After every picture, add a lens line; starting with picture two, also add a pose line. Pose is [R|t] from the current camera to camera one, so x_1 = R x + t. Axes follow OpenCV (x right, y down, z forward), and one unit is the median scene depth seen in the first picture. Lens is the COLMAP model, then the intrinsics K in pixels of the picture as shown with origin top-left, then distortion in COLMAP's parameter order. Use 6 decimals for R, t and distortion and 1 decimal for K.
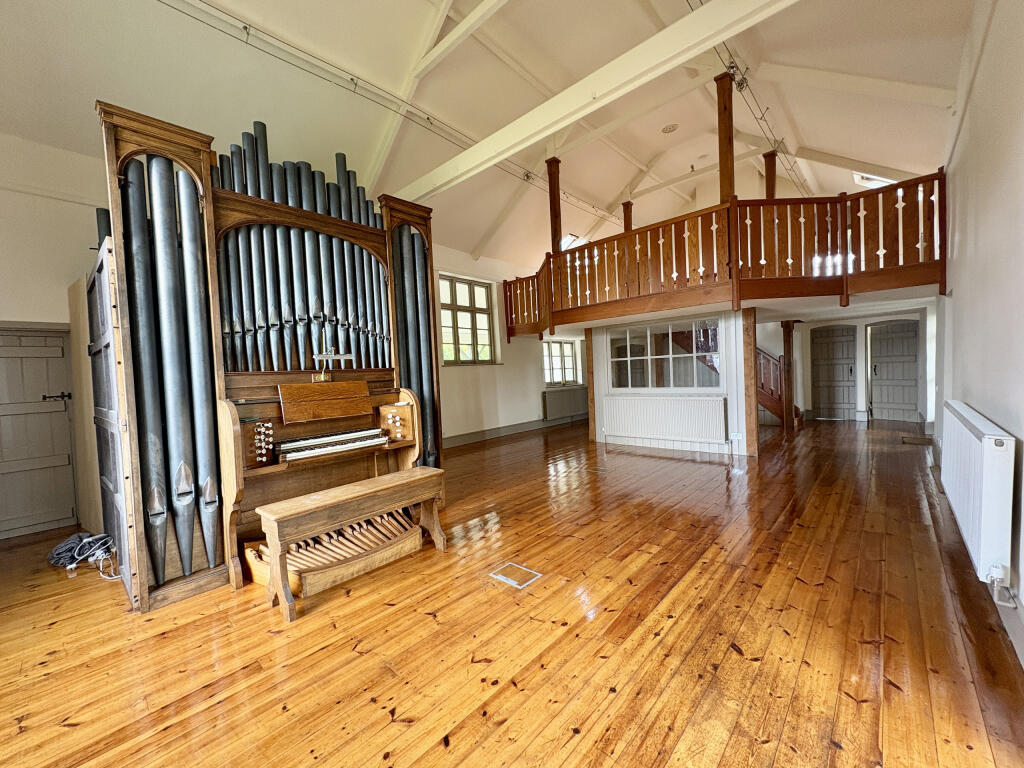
lens RADIAL K [[407.8, 0, 512.5], [0, 407.8, 385.4], [0, 0, 1]] dist [0.003546, -0.000988]
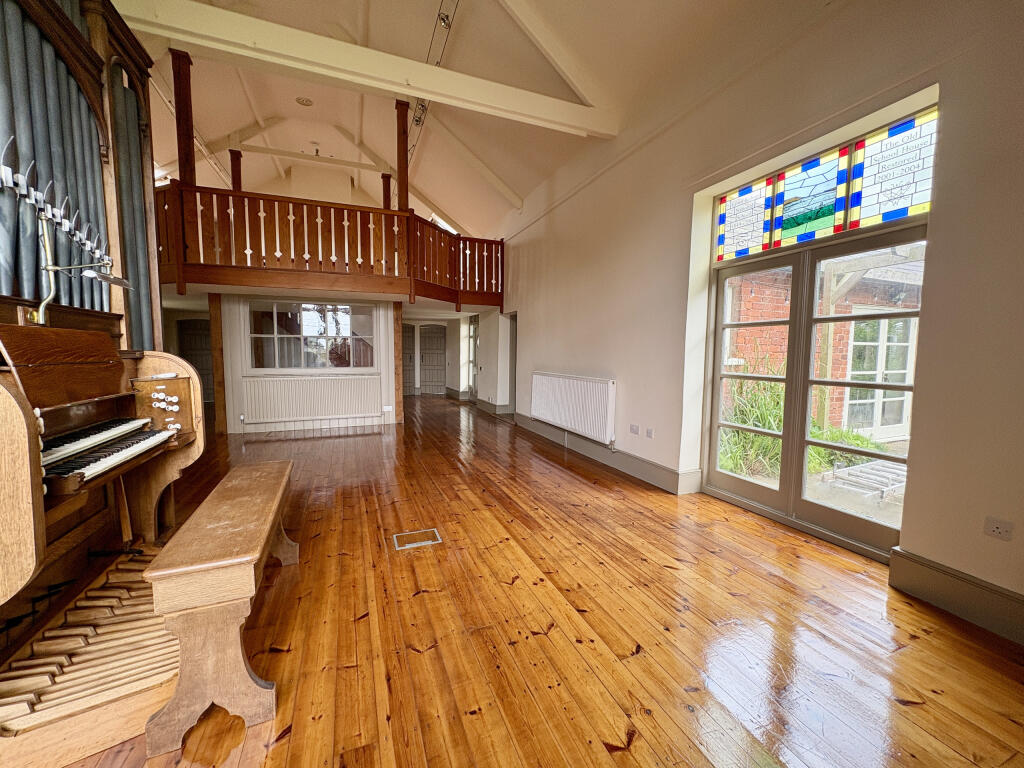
lens RADIAL K [[407.8, 0, 513.7], [0, 407.8, 382.6], [0, 0, 1]] dist [0.003546, -0.000988]
pose [[0.423109, -0.020861, 0.905839, -0.779750], [0.005404, 0.999775, 0.020500, 0.058186], [-0.906063, -0.003779, 0.423126, 0.351329]]
